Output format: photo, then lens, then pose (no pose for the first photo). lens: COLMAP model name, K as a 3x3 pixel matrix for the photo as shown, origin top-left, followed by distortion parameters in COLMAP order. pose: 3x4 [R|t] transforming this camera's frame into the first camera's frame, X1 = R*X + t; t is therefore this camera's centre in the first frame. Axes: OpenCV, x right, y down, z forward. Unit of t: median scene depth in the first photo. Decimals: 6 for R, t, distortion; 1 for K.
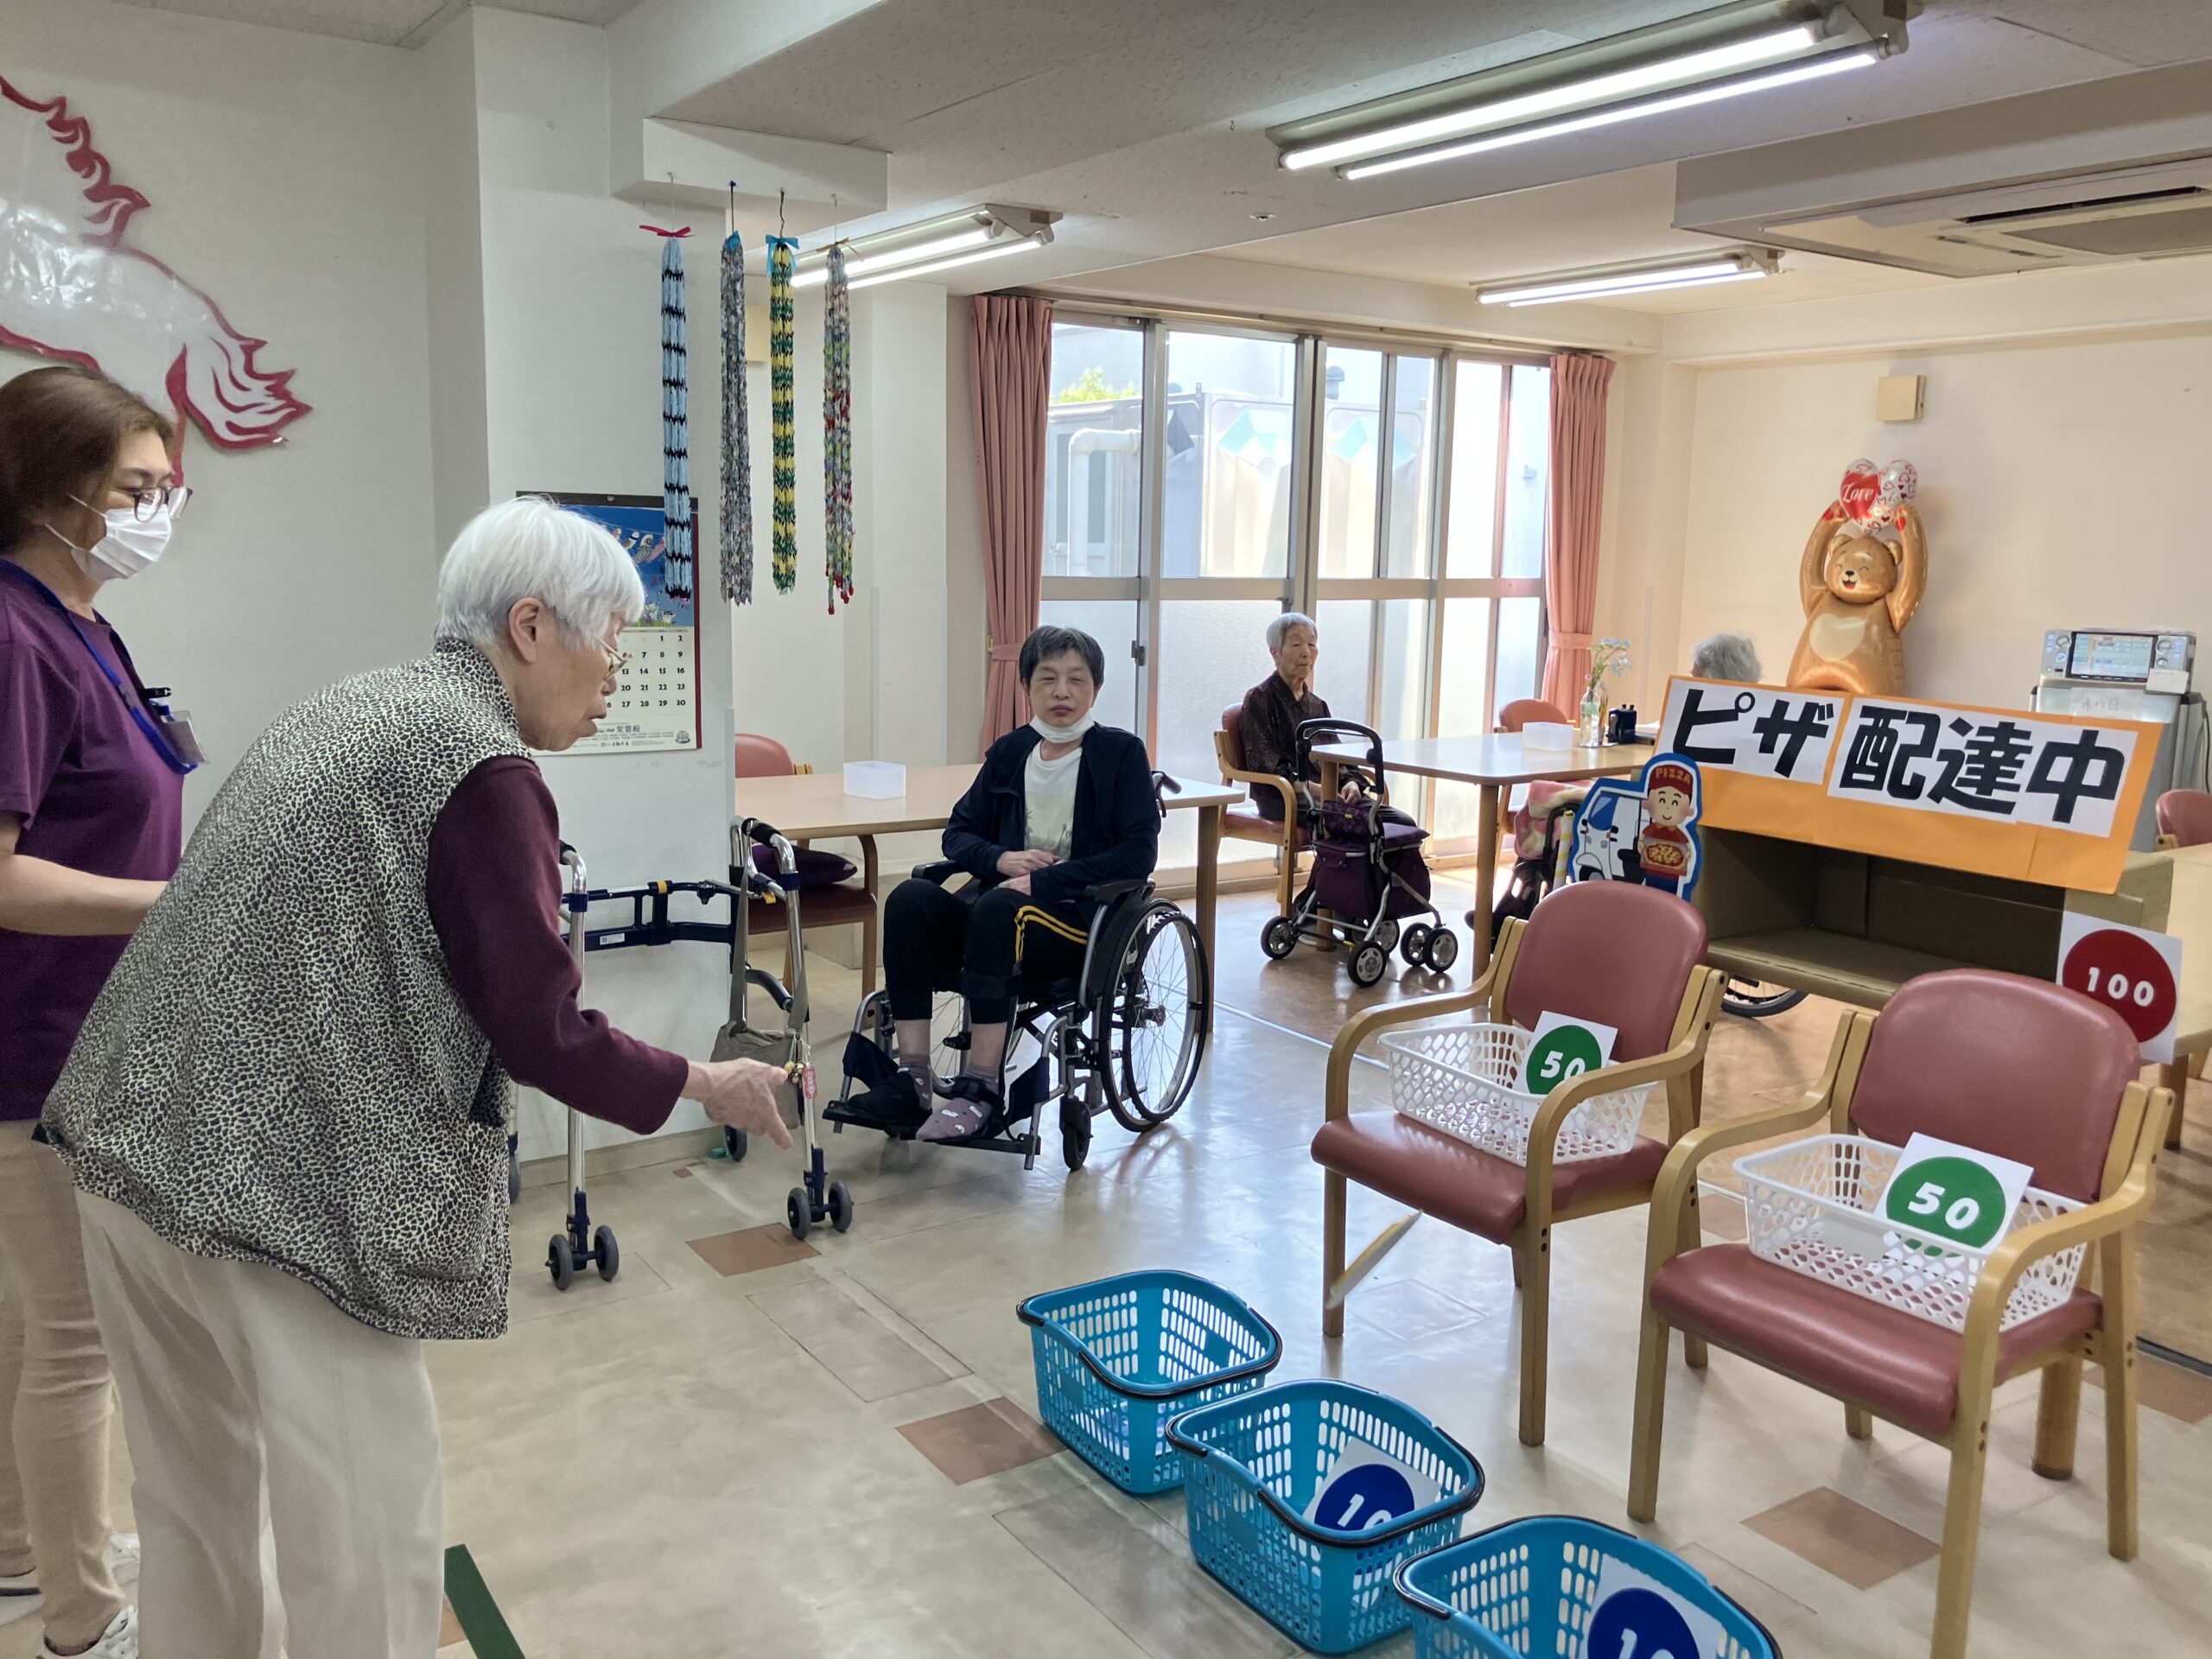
lens RADIAL K [[1854.8, 0, 1139.4], [0, 1854.8, 784.2], [0, 0, 1]] dist [0.017786, -0.014300]
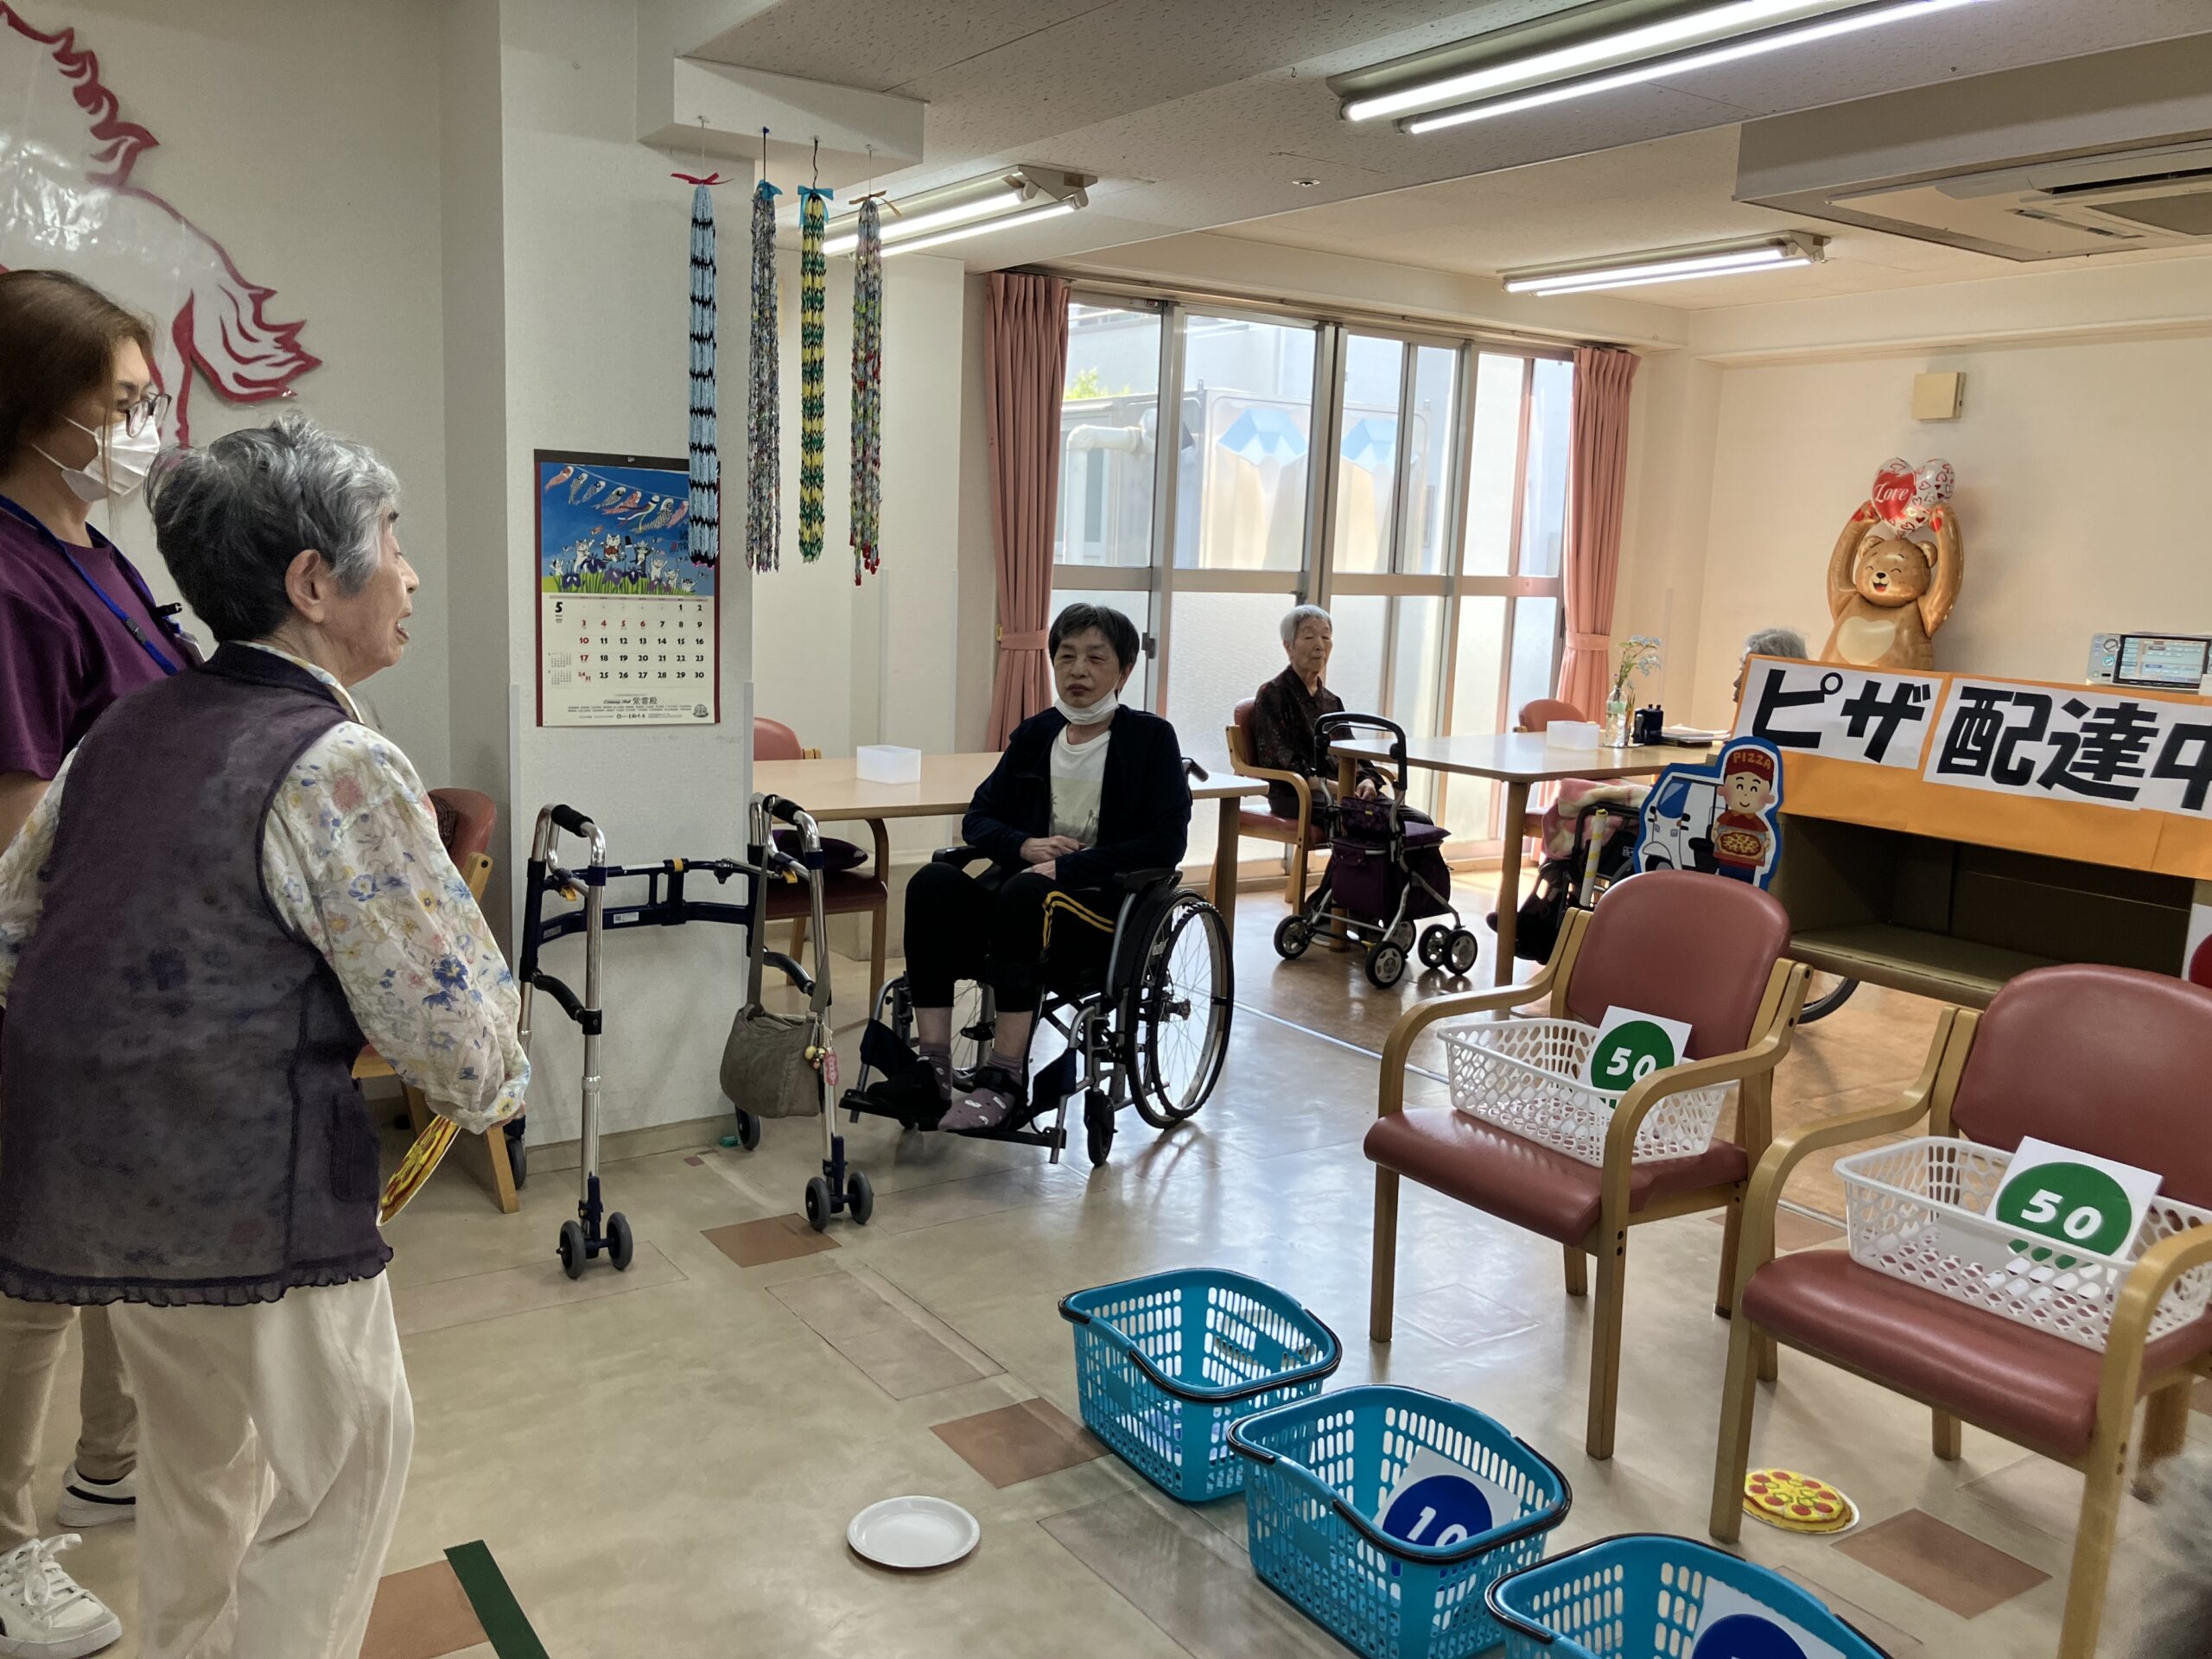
lens RADIAL K [[1854.8, 0, 1090.6], [0, 1854.8, 820.1], [0, 0, 1]] dist [0.017786, -0.014300]
pose [[0.999781, 0.016765, -0.012490, -0.038515], [-0.016604, 0.999779, 0.012861, 0.019789], [0.012703, -0.012651, 0.999839, 0.048932]]
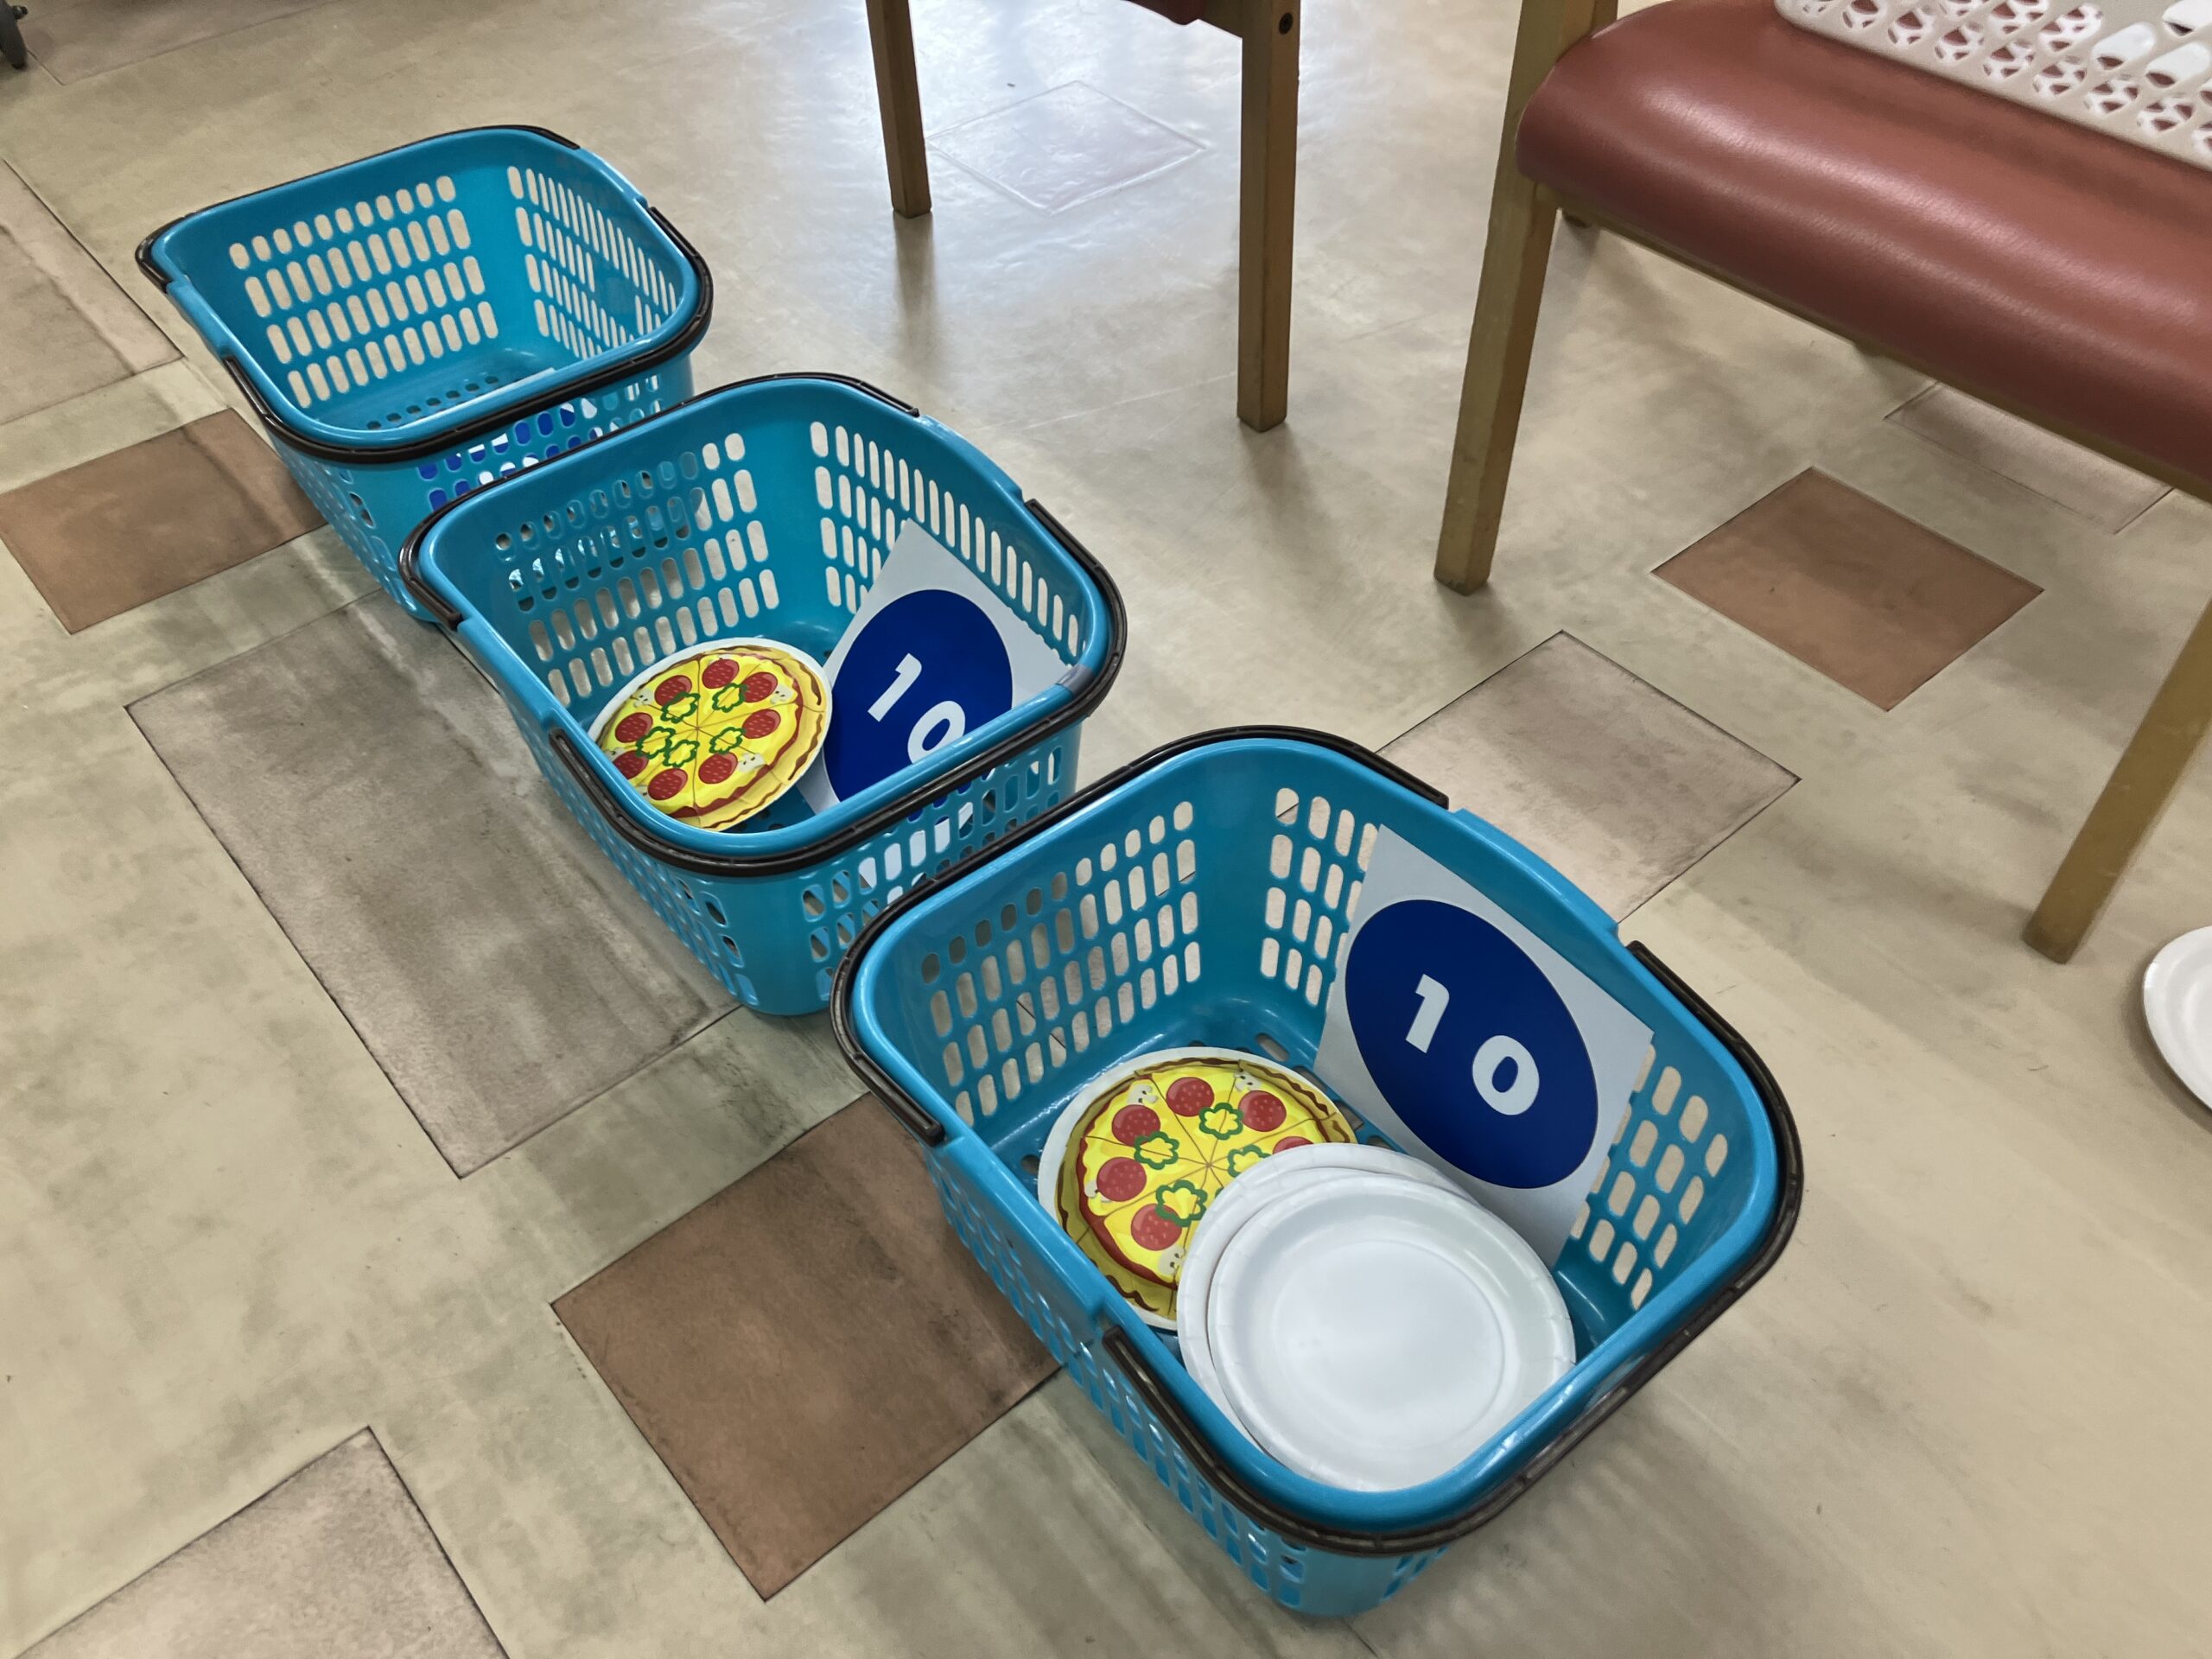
lens RADIAL K [[1854.8, 0, 1126.5], [0, 1854.8, 819.7], [0, 0, 1]] dist [0.017786, -0.014300]
pose [[0.994058, -0.095859, 0.051574, 0.124692], [0.043648, 0.785061, 0.617879, 0.109875], [-0.099718, -0.611956, 0.784580, 0.485087]]
